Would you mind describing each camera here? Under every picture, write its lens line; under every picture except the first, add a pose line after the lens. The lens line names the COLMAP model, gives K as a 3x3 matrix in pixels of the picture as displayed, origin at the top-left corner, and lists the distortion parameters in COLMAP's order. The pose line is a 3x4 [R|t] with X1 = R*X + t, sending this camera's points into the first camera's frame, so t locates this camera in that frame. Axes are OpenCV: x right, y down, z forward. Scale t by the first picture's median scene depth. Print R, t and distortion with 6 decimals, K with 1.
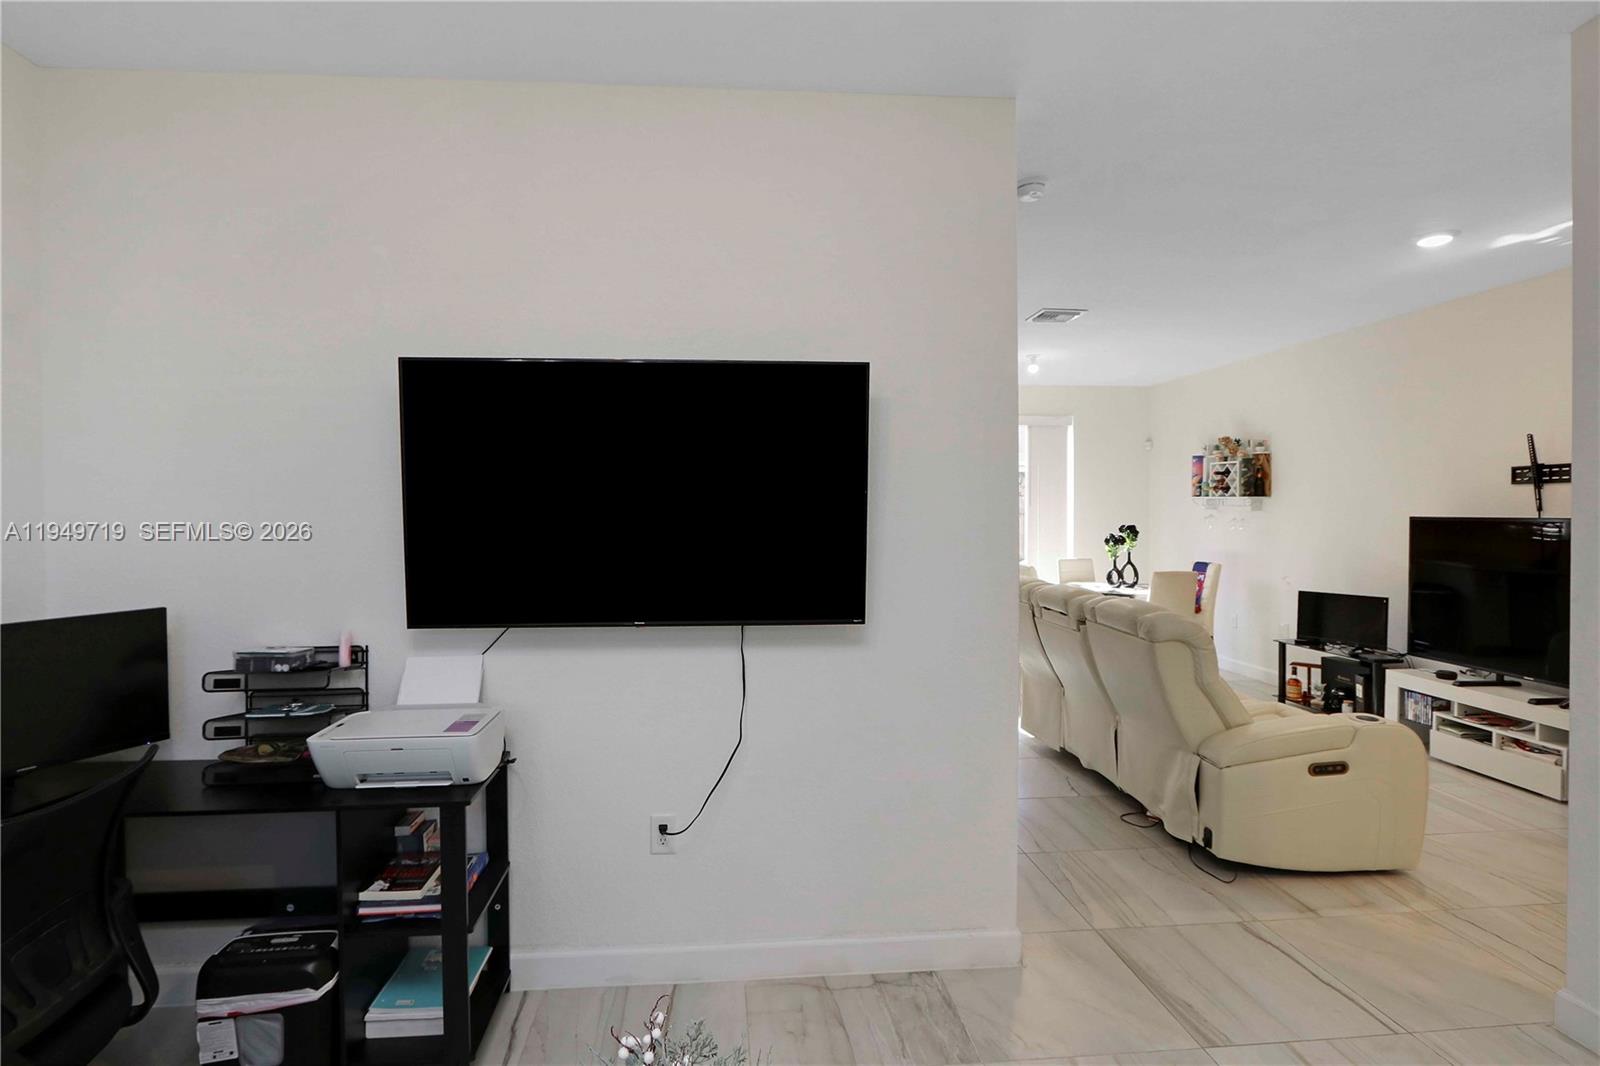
lens RADIAL K [[770.6, 0, 794.6], [0, 770.6, 523.7], [0, 0, 1]] dist [-0.013369, -0.000614]
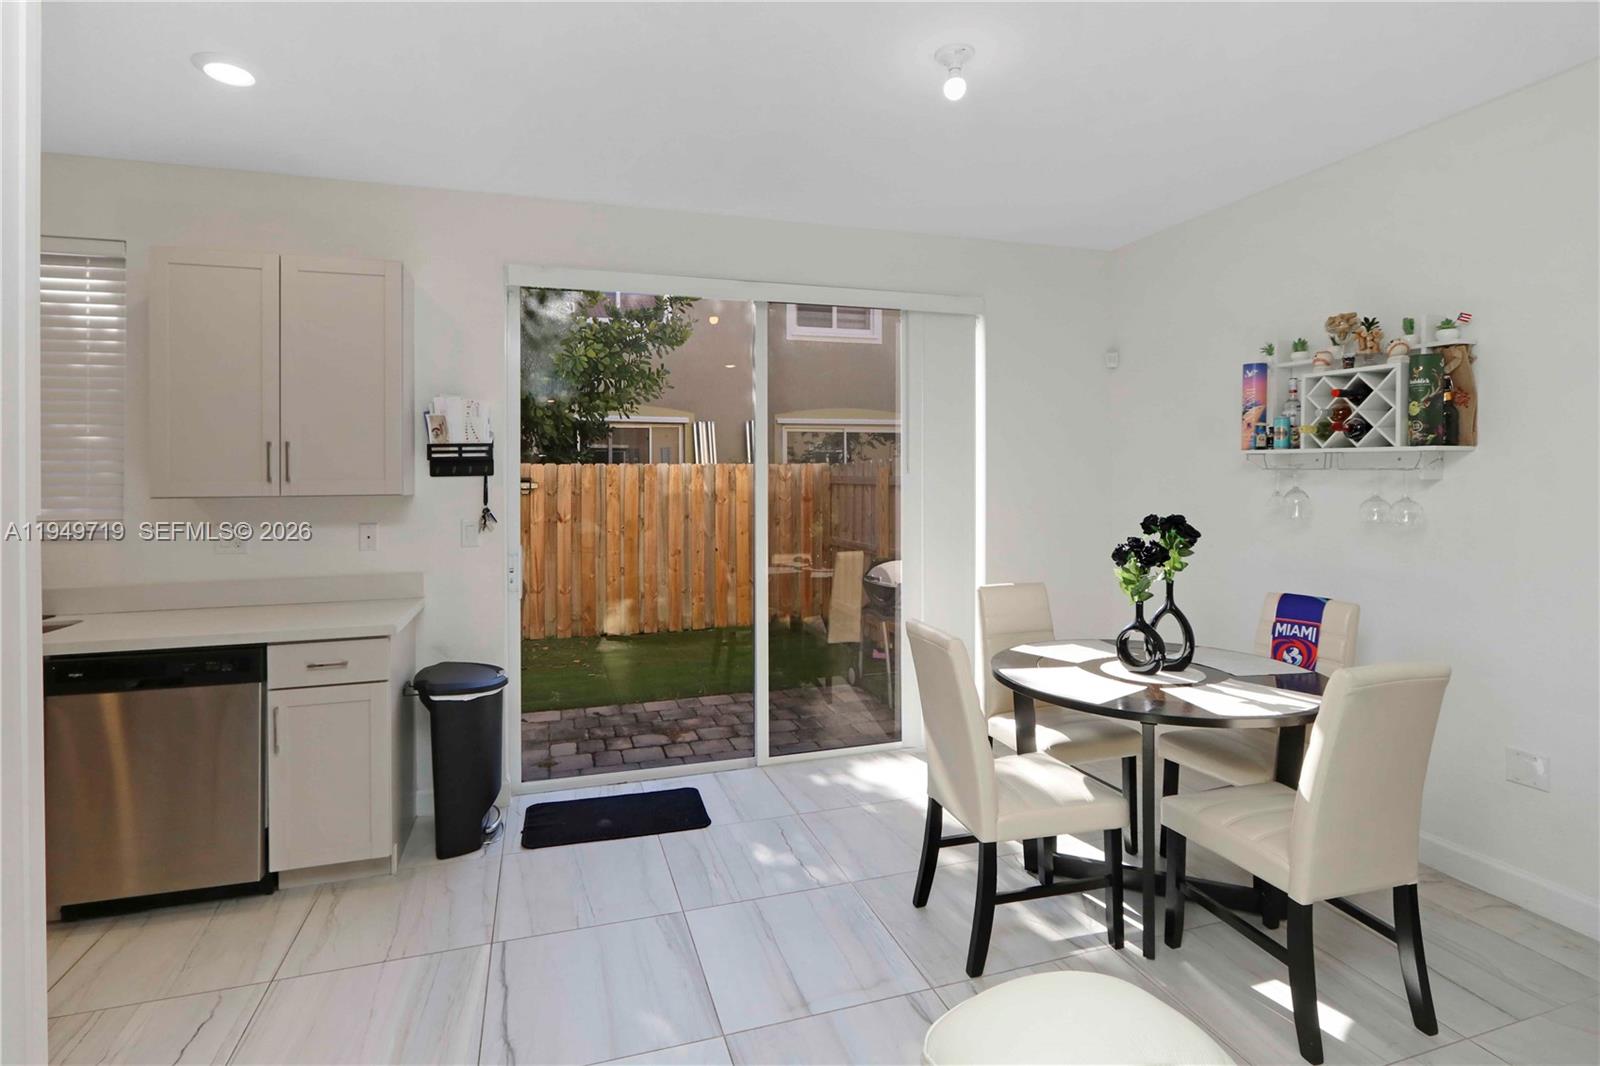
lens RADIAL K [[793.1, 0, 797.2], [0, 793.1, 480.1], [0, 0, 1]] dist [-0.015379, -0.000188]
pose [[0.974864, -0.003698, 0.222771, 0.156862], [0.007483, 0.999842, -0.016150, -0.012100], [-0.222676, 0.017411, 0.974737, 0.660791]]
